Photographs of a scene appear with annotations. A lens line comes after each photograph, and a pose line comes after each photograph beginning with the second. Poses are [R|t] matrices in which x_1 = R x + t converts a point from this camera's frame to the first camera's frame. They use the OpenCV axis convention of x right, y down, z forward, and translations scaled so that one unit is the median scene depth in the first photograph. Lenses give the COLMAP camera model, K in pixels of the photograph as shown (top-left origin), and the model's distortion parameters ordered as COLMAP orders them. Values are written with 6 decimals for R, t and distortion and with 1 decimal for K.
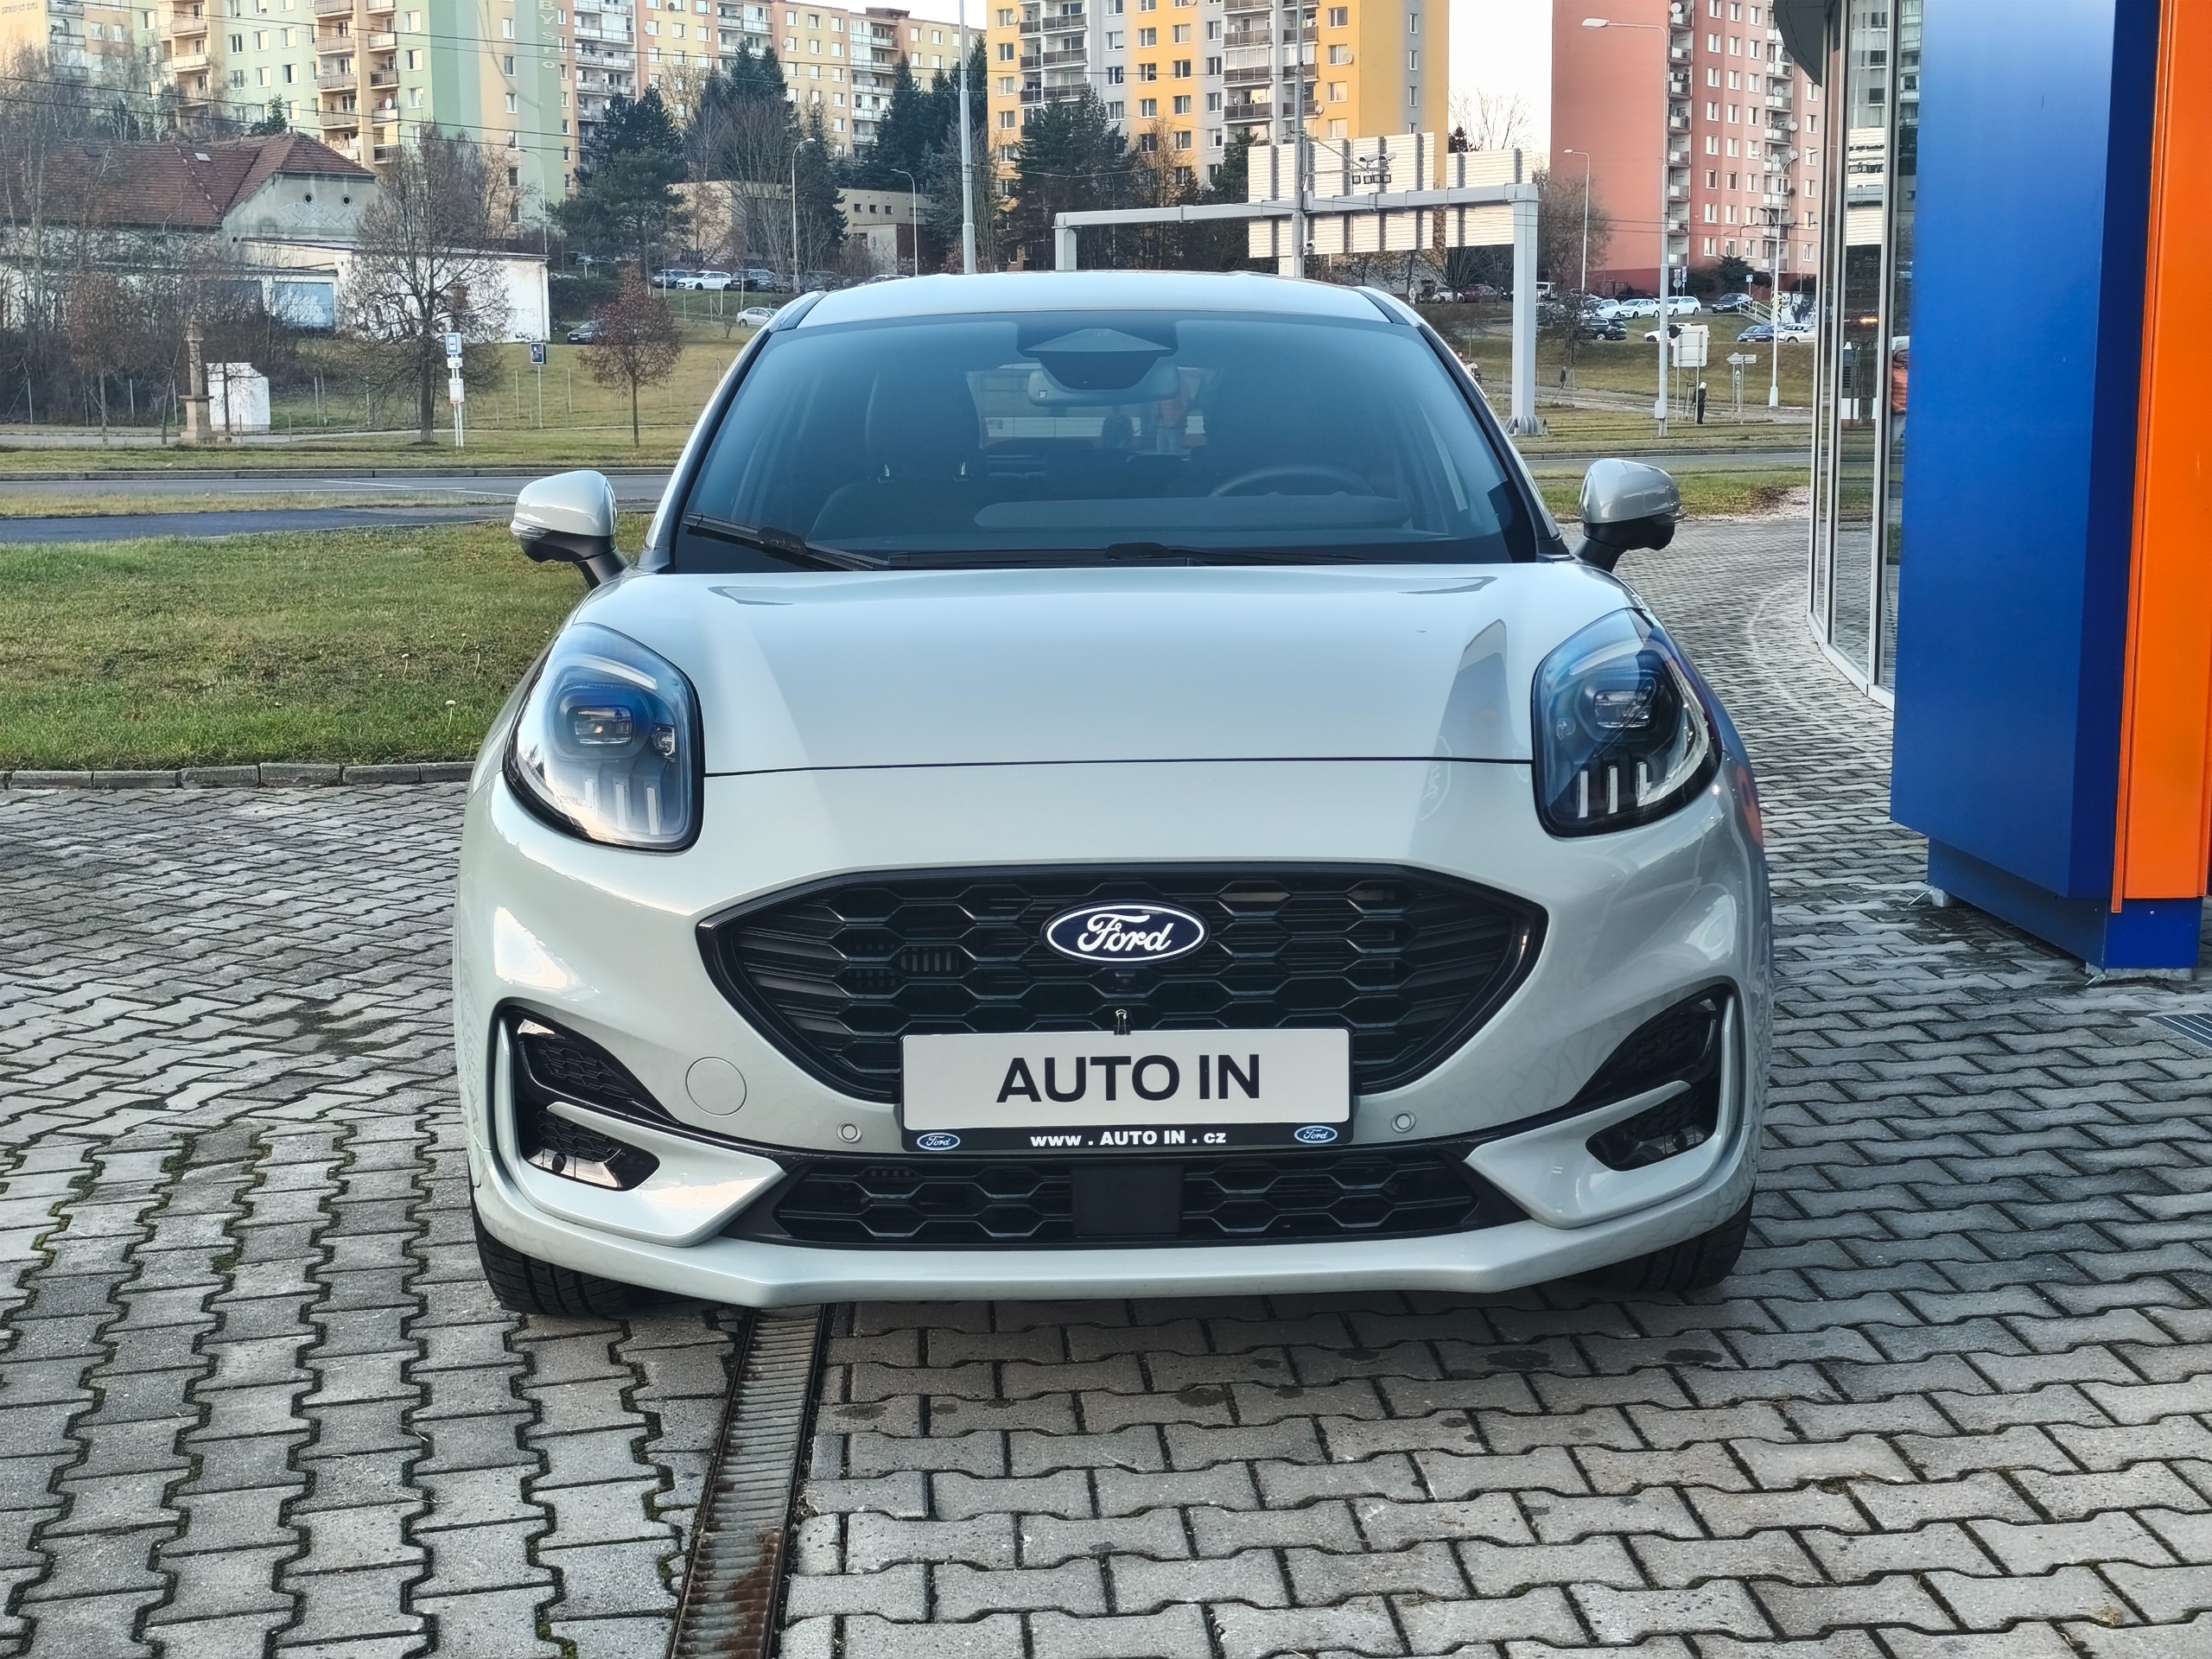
lens RADIAL K [[2995.9, 0, 1123.8], [0, 2995.9, 813.5], [0, 0, 1]] dist [0.054612, 0.000000]
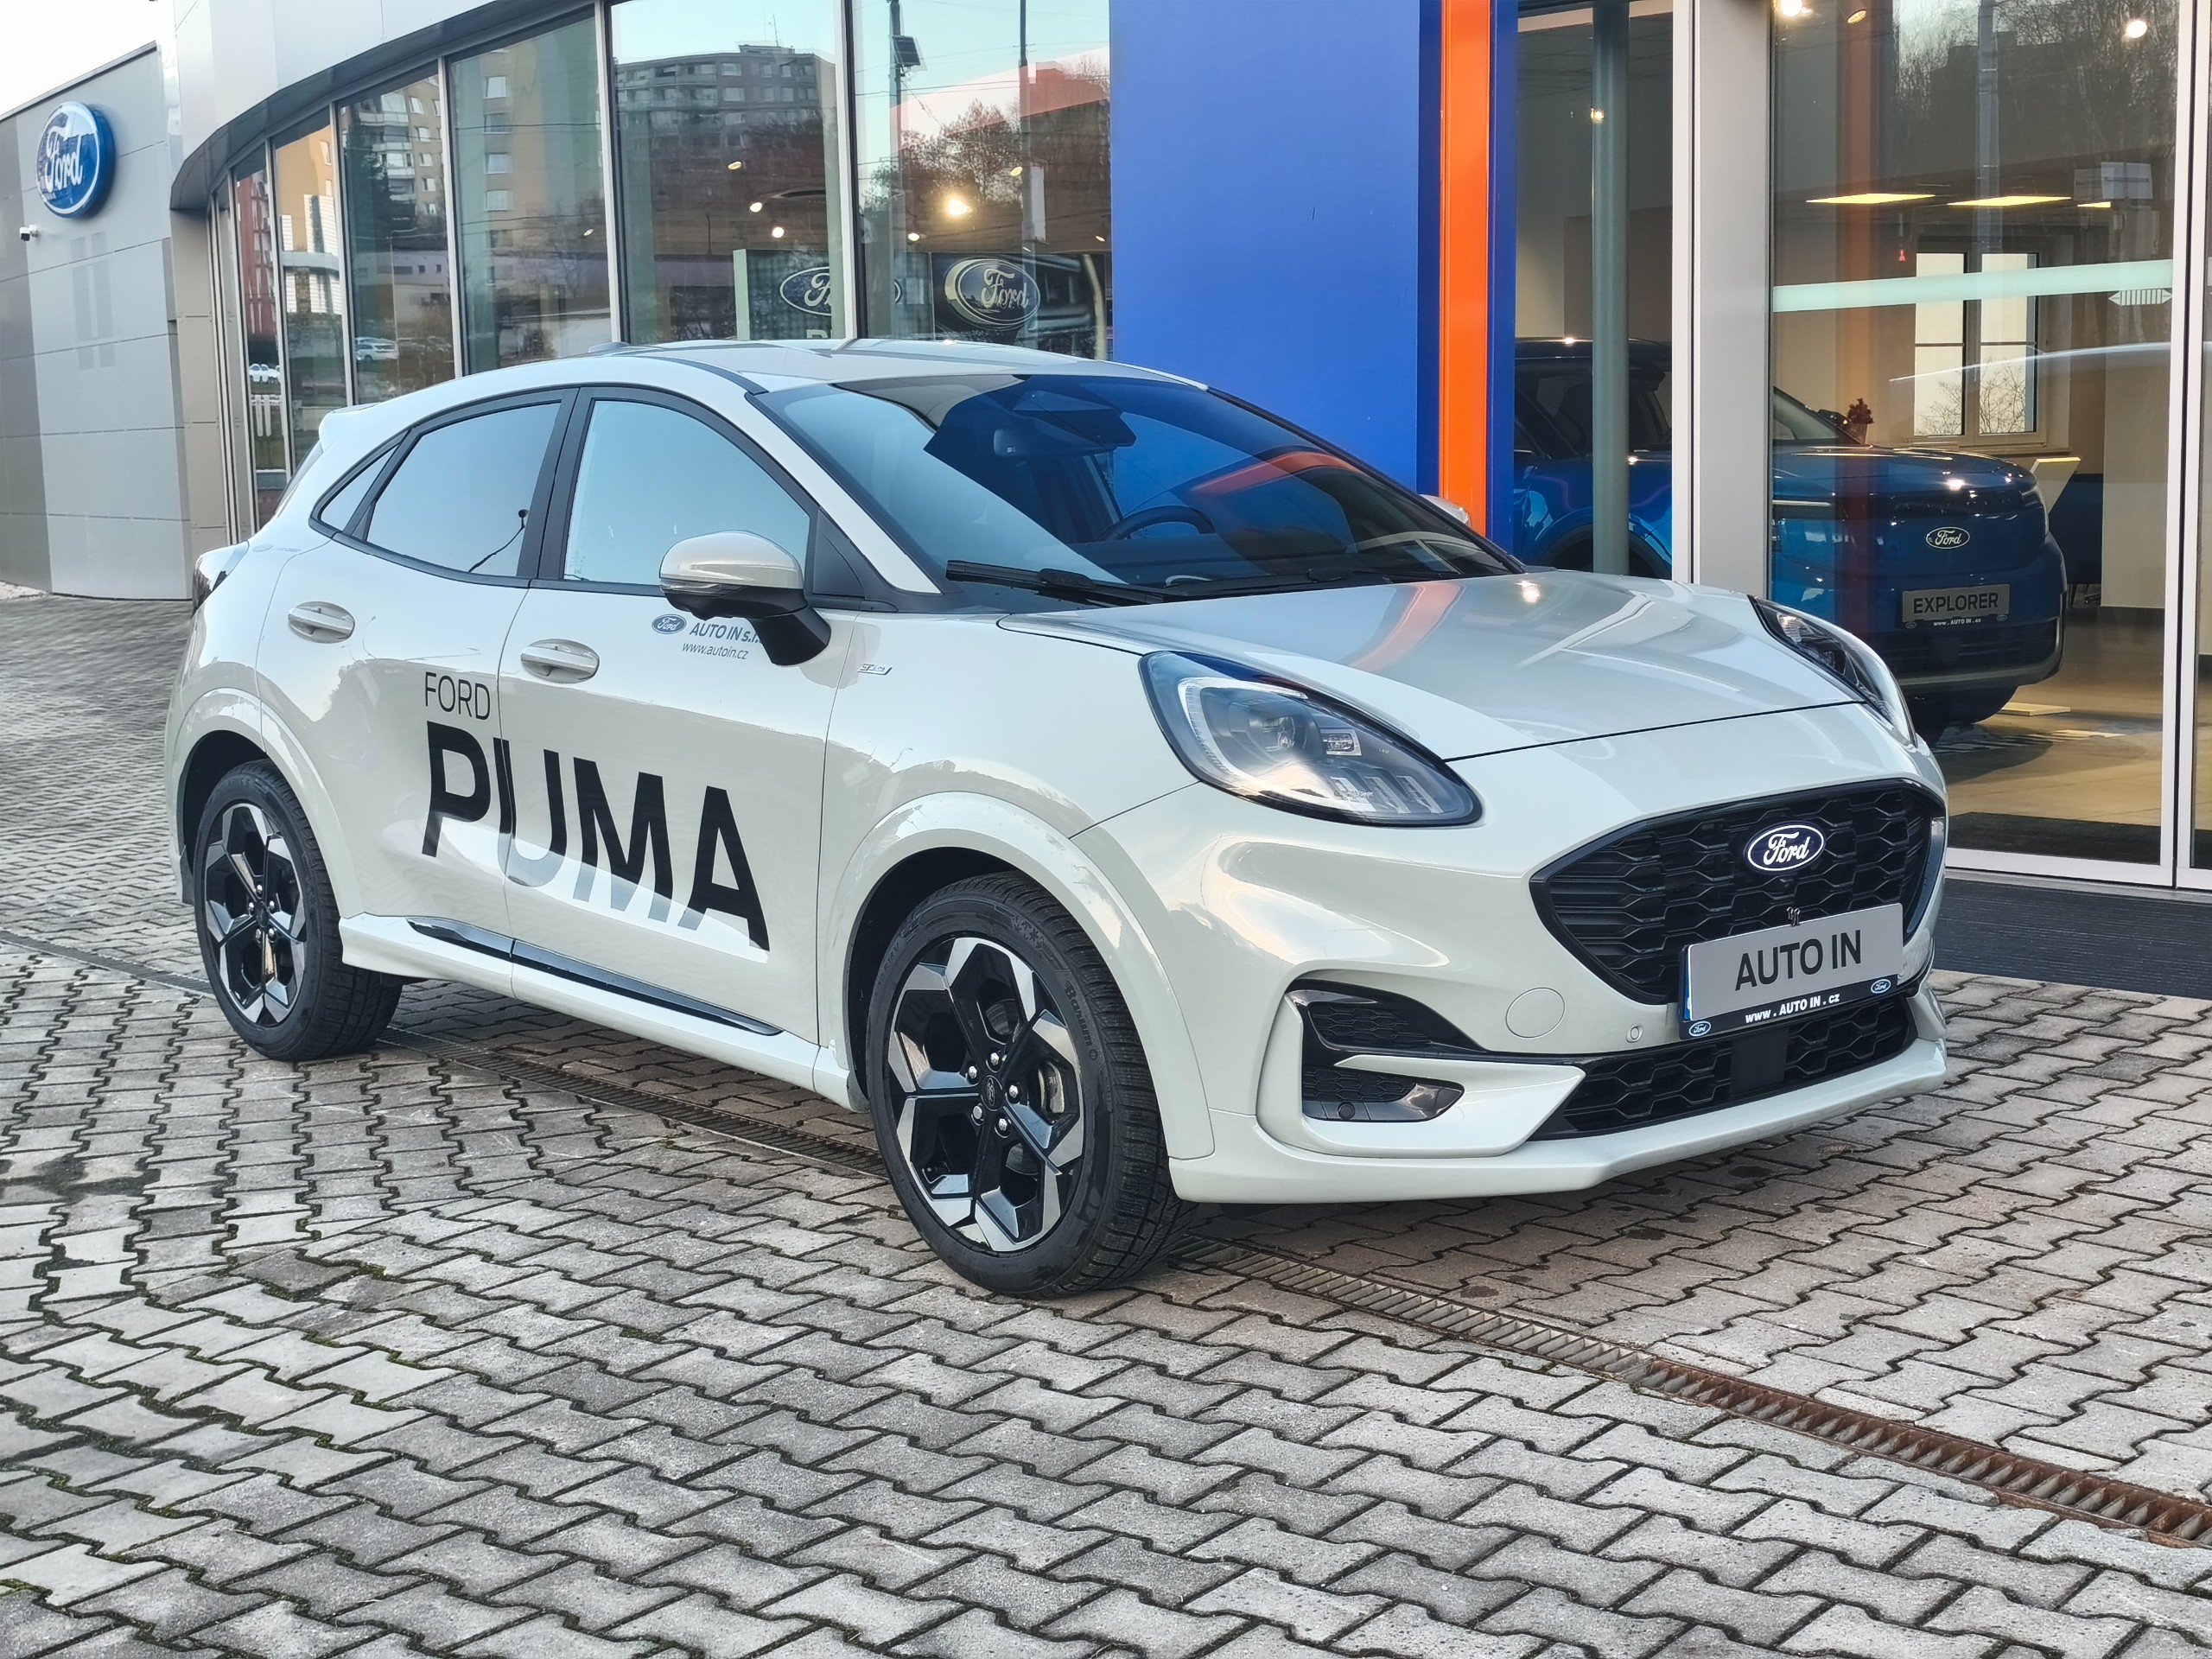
lens RADIAL K [[2995.9, 0, 1092.6], [0, 2995.9, 852.0], [0, 0, 1]] dist [0.054612, 0.000000]
pose [[0.776050, -0.098189, 0.622981, -1.015491], [0.107895, 0.993913, 0.022246, -0.018967], [-0.621373, 0.049953, 0.781921, 0.169687]]
